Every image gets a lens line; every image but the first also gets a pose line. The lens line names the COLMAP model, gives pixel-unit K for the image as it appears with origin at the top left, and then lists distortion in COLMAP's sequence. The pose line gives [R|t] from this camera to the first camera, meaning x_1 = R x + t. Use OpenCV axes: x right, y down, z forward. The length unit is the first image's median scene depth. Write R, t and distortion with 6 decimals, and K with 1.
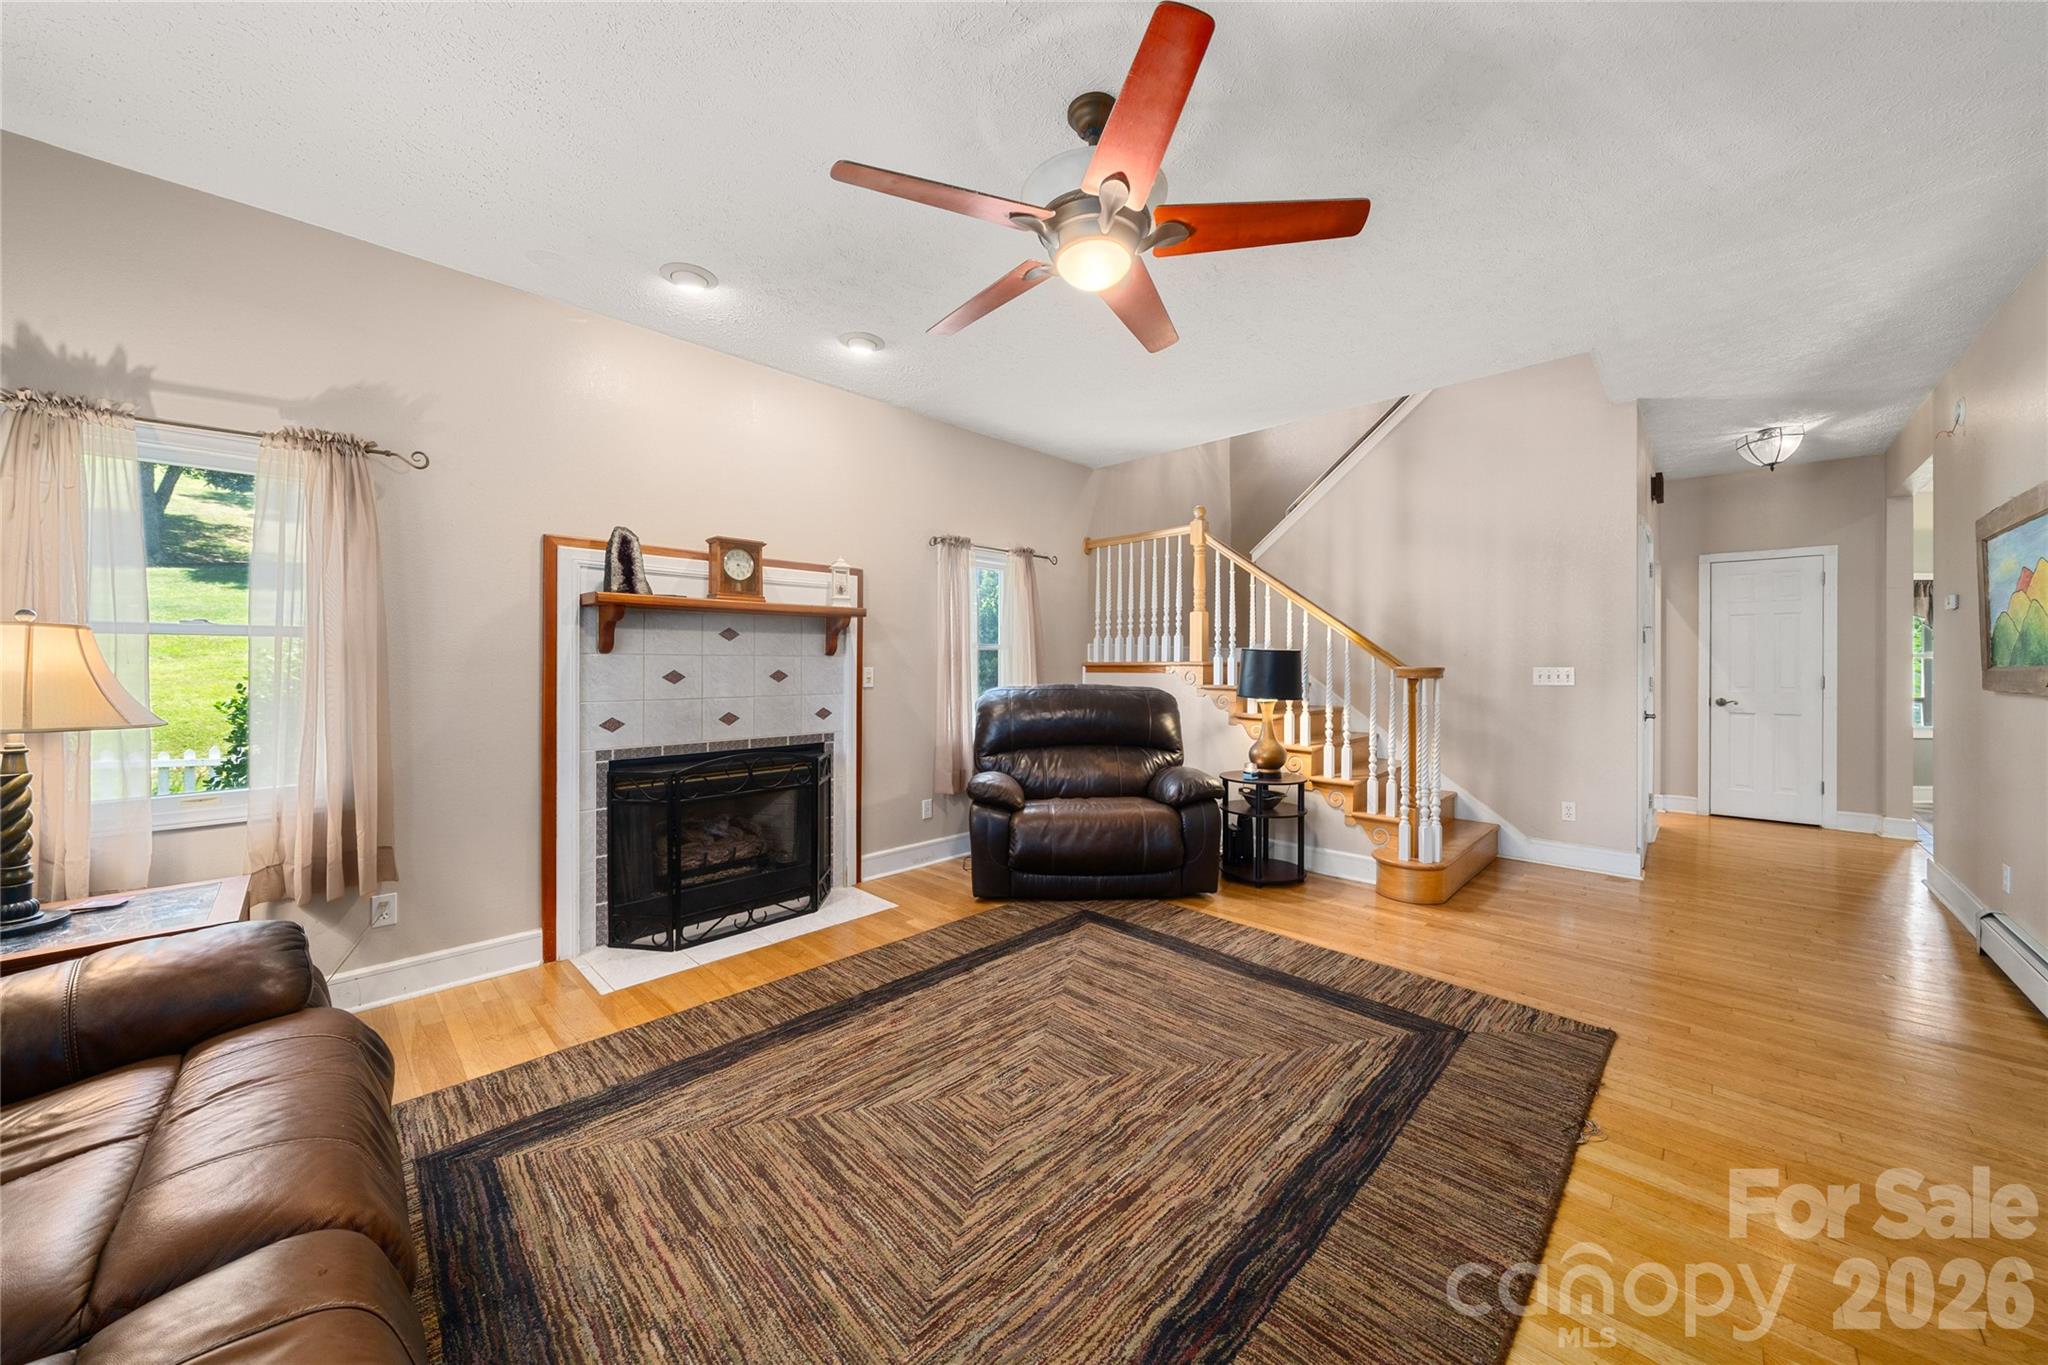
lens RADIAL K [[703.4, 0, 1024.0], [0, 703.4, 682.5], [0, 0, 1]] dist [-0.002800, 0.000025]
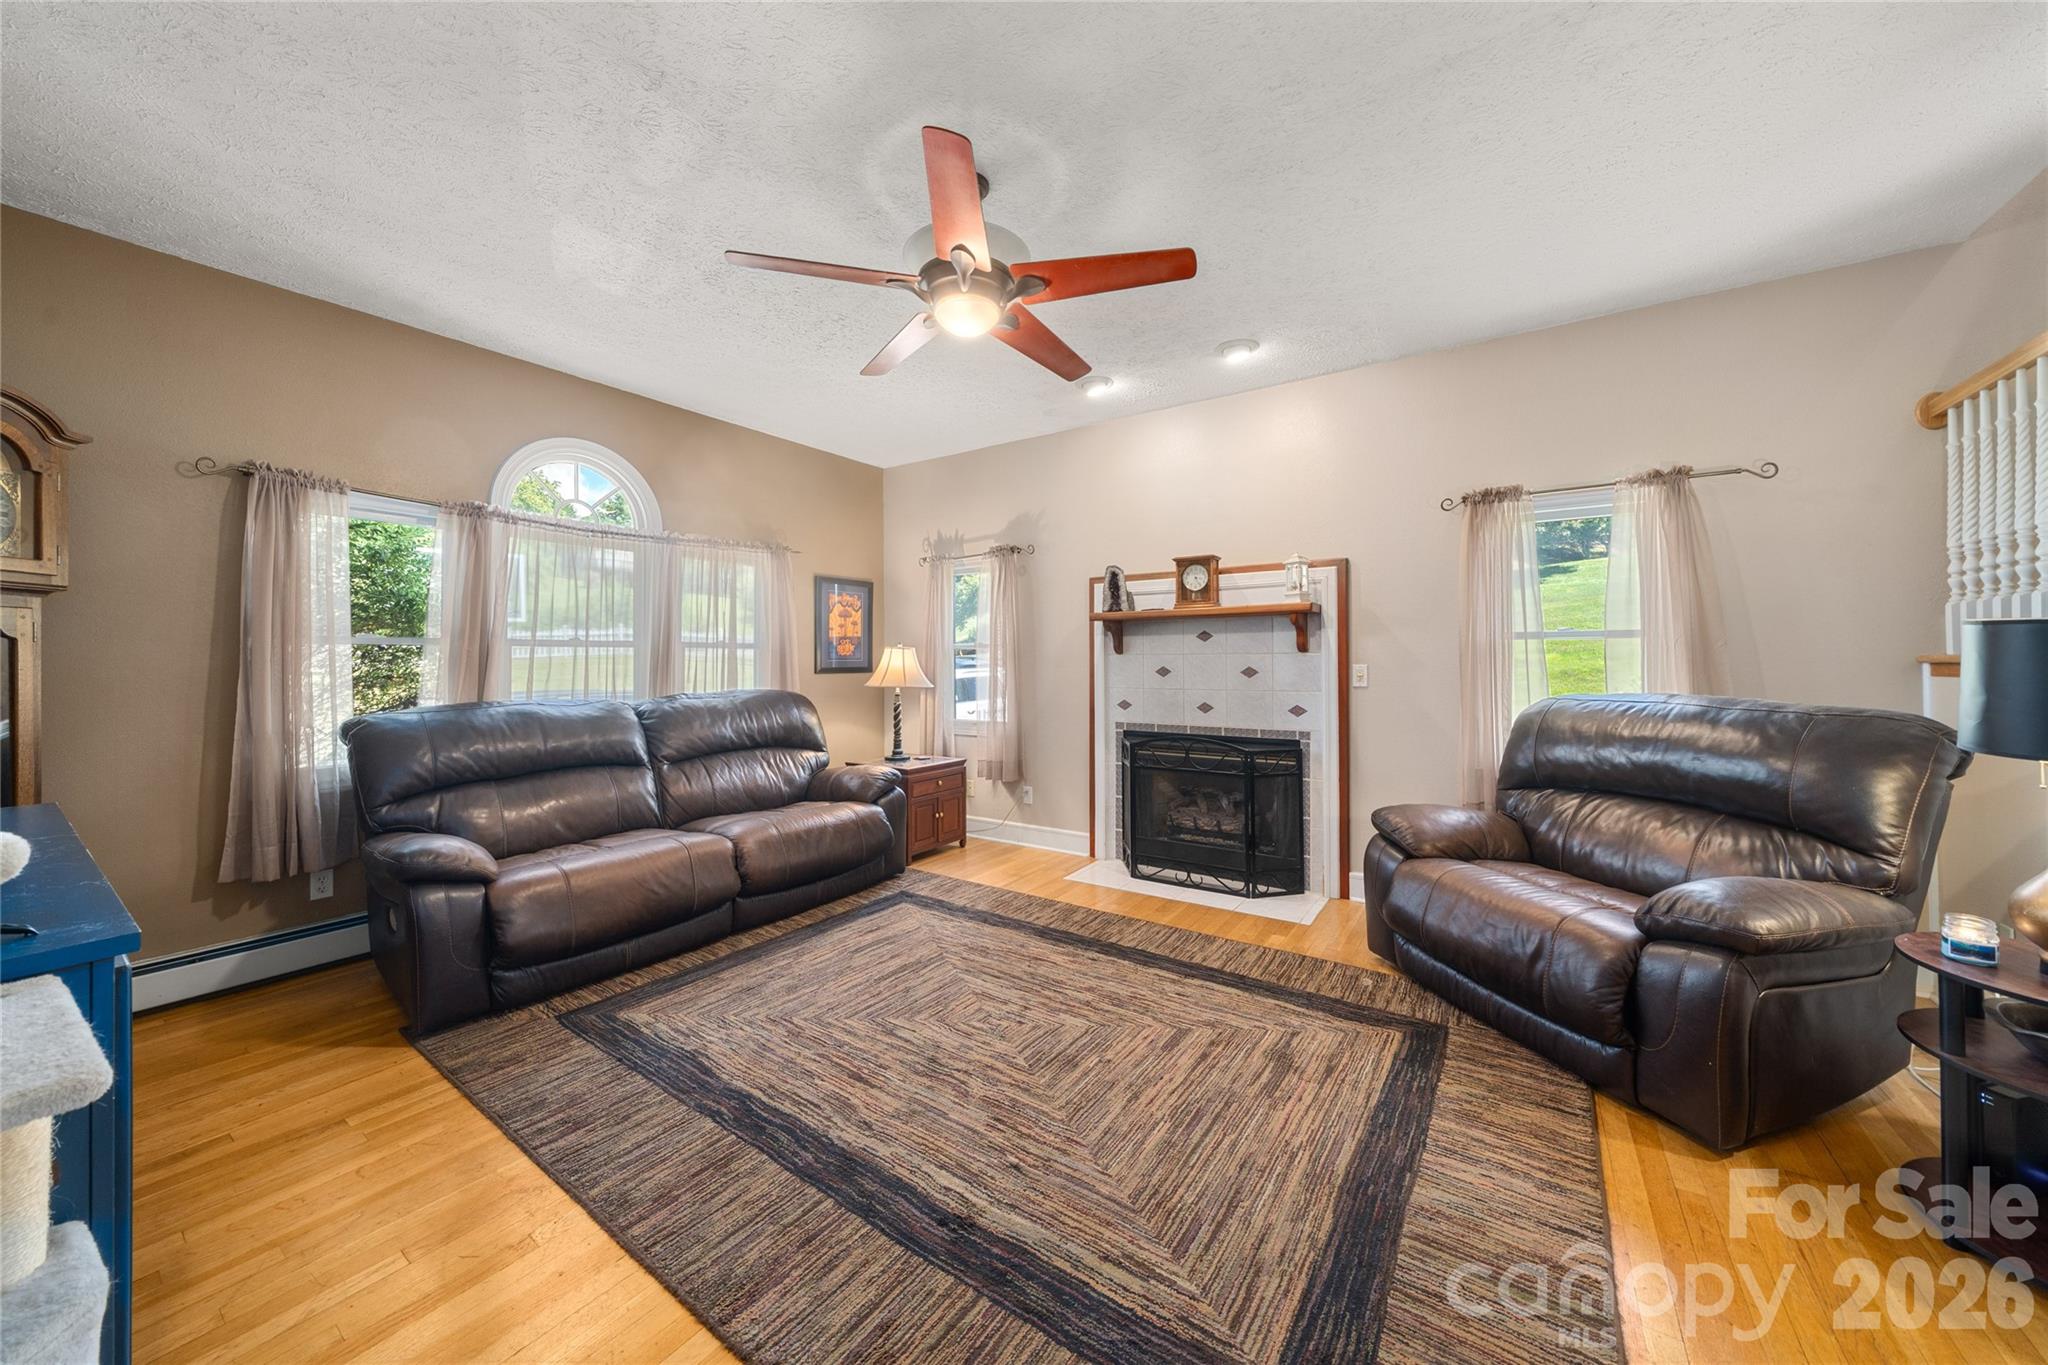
lens RADIAL K [[701.7, 0, 1027.6], [0, 701.7, 667.2], [0, 0, 1]] dist [-0.002328, -0.000091]
pose [[0.193075, 0.006986, -0.981159, 0.792249], [-0.022167, 0.999750, 0.002756, -0.015208], [0.980934, 0.021217, 0.193181, 0.561257]]
